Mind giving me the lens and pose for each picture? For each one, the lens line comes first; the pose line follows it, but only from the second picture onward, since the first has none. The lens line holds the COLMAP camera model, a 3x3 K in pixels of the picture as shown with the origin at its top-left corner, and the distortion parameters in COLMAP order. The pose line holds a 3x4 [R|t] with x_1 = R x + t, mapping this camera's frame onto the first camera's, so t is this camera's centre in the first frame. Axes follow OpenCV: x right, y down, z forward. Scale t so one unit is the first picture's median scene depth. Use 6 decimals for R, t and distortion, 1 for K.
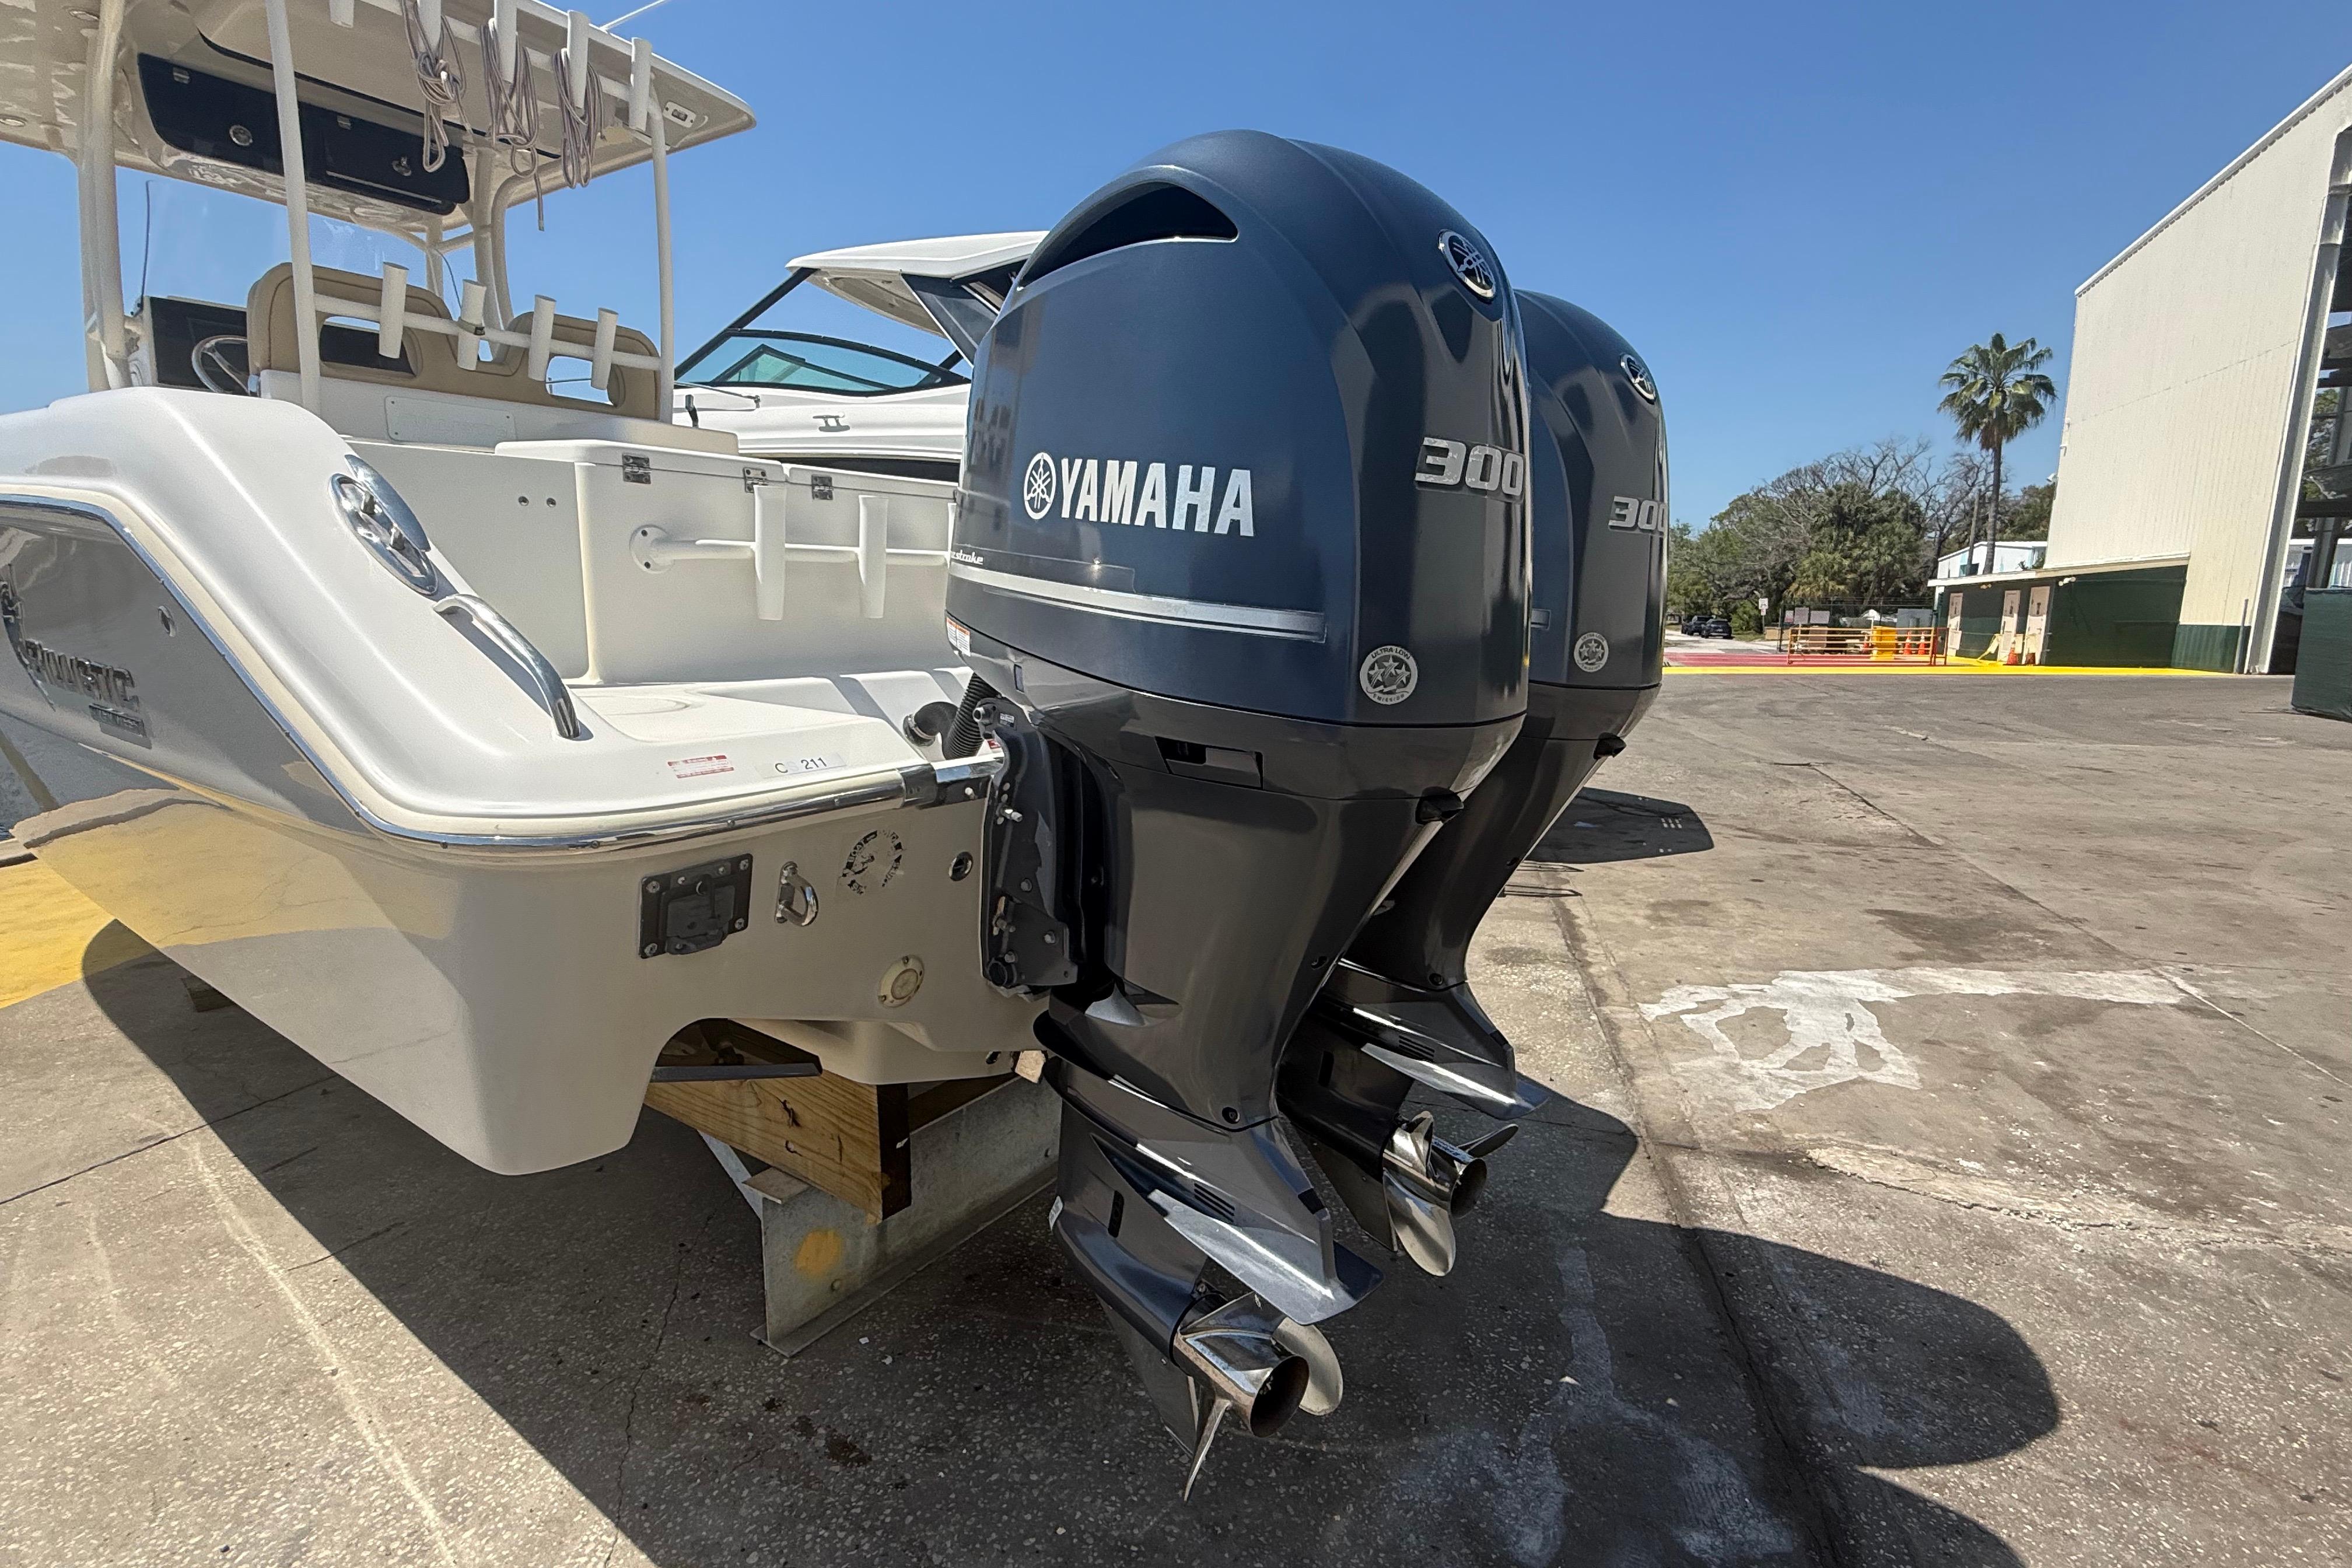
lens RADIAL K [[1109.5, 0, 1177.3], [0, 1109.5, 779.2], [0, 0, 1]] dist [0.000633, -0.001520]
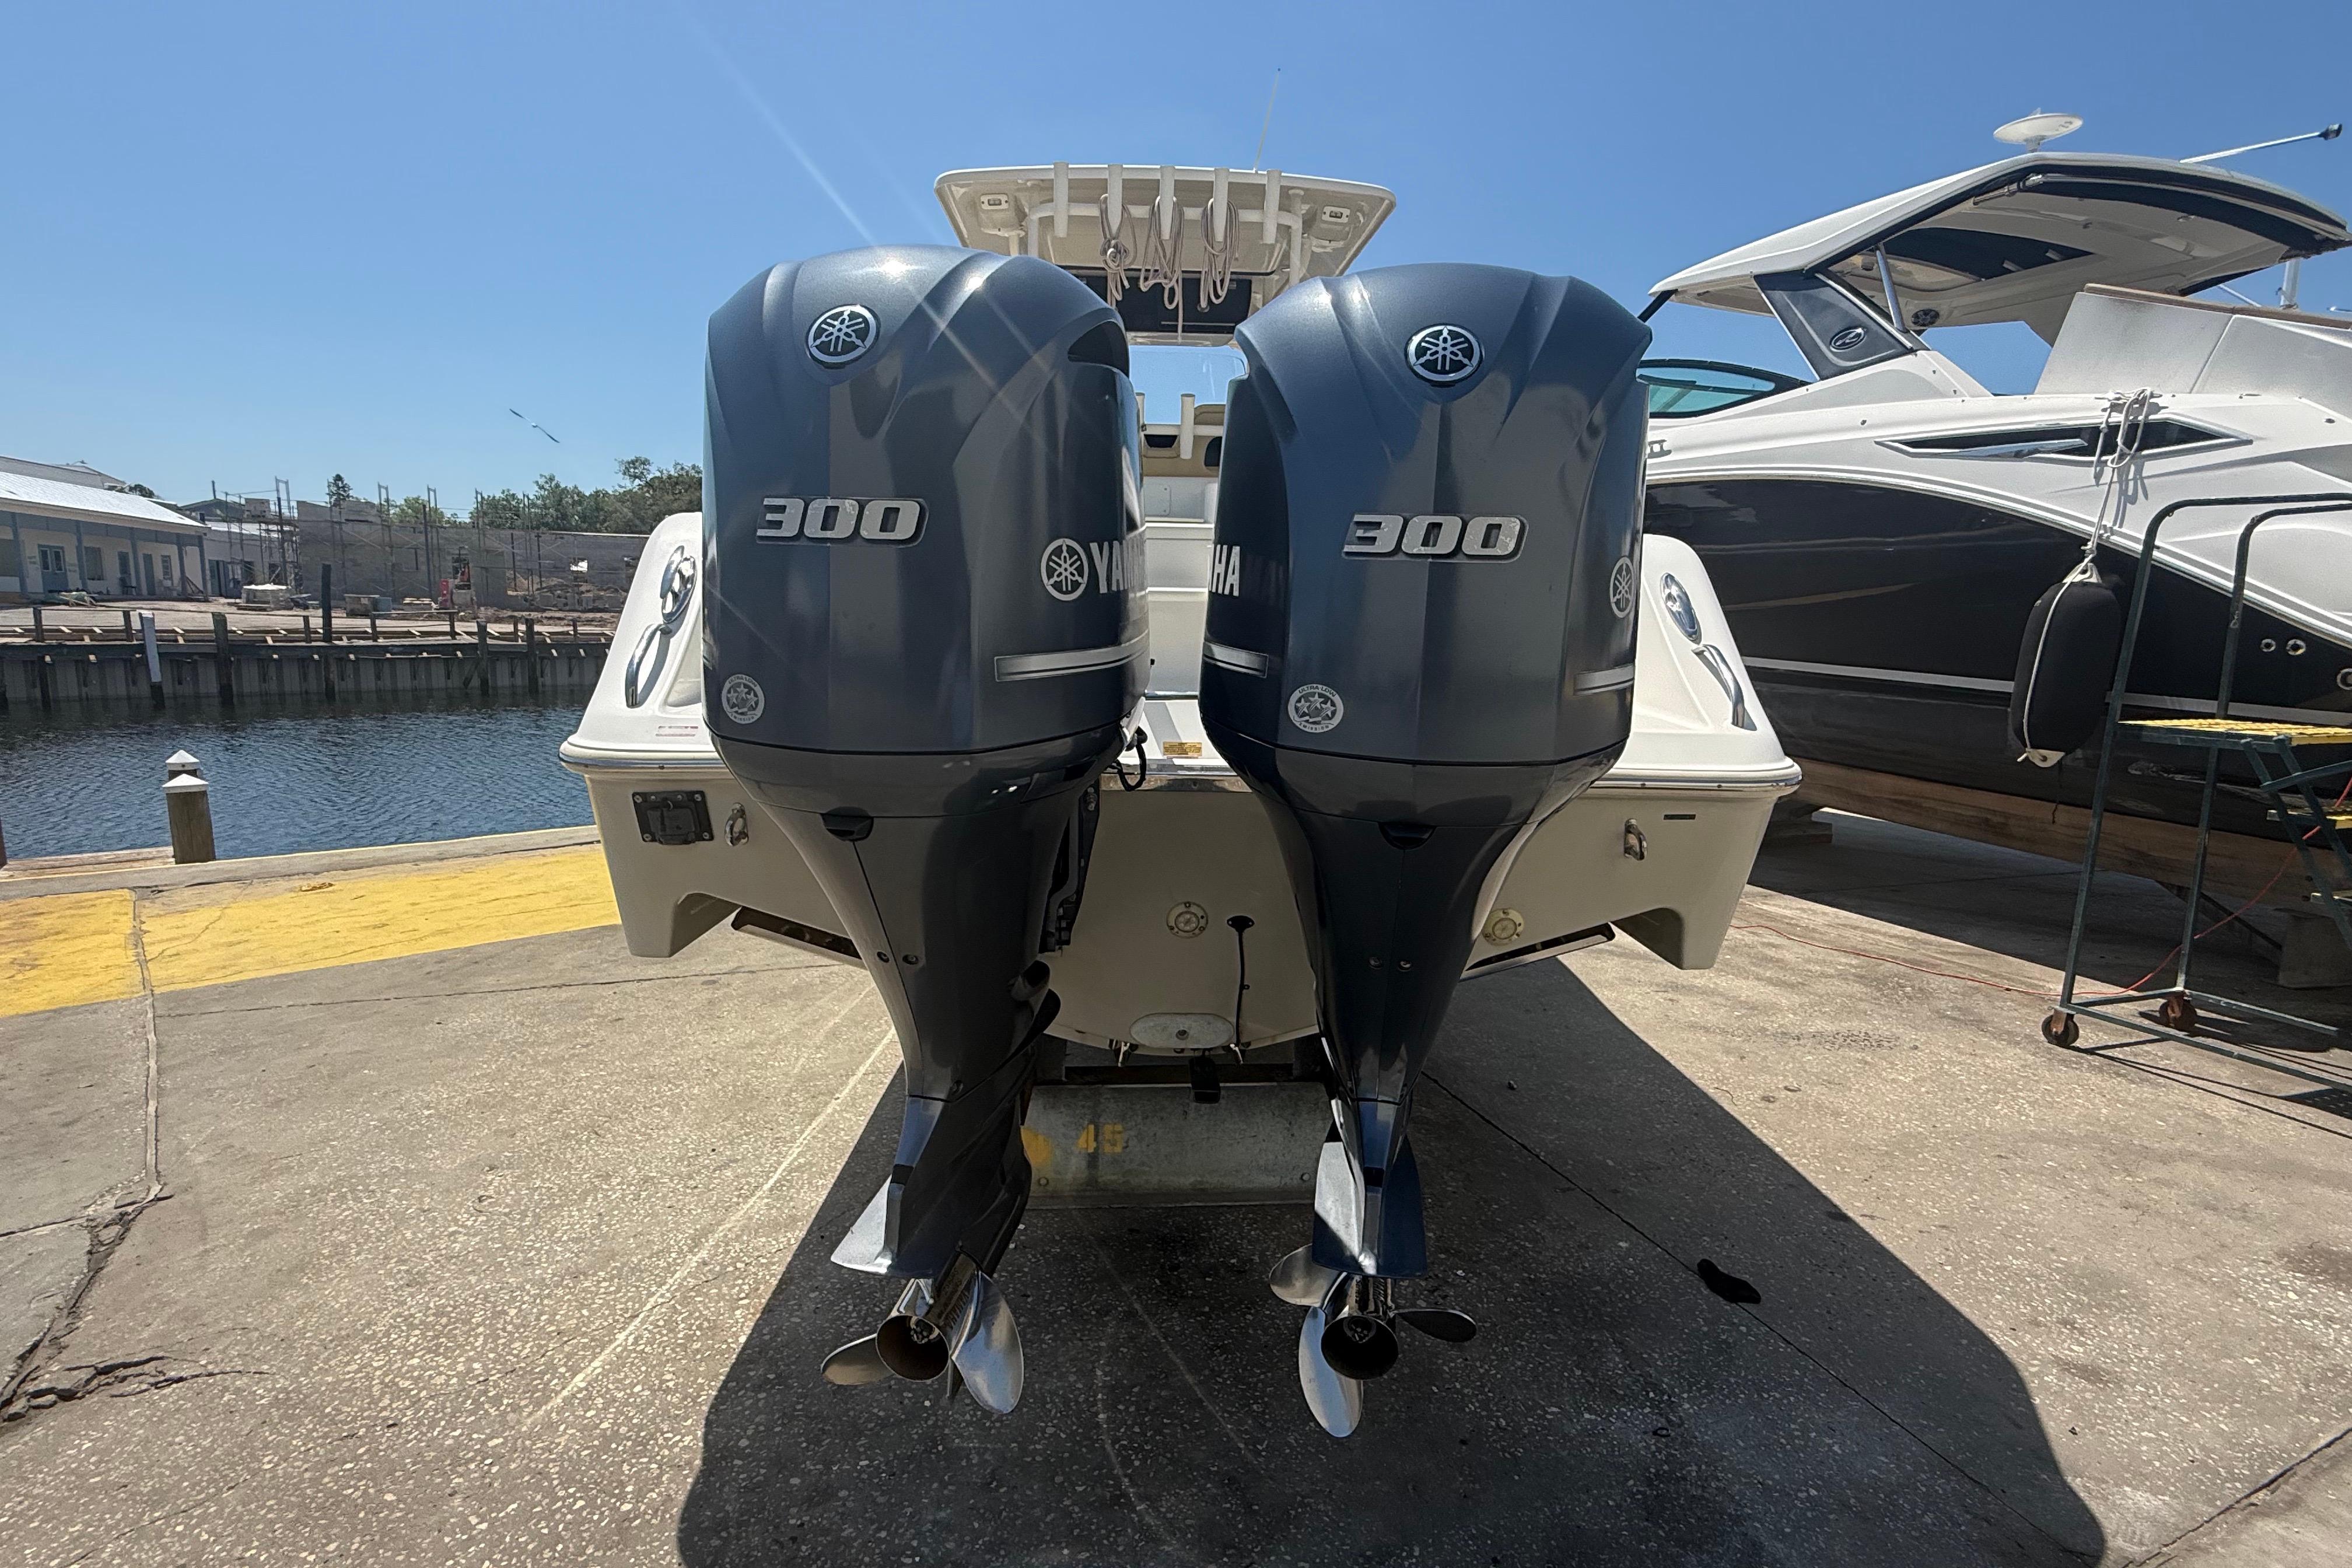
lens RADIAL K [[1109.5, 0, 1171.0], [0, 1109.5, 786.1], [0, 0, 1]] dist [0.000633, -0.001520]
pose [[0.613027, 0.125300, -0.780063, 0.505593], [-0.140495, 0.988896, 0.048434, -0.044185], [0.777470, 0.079904, 0.623824, 0.221830]]
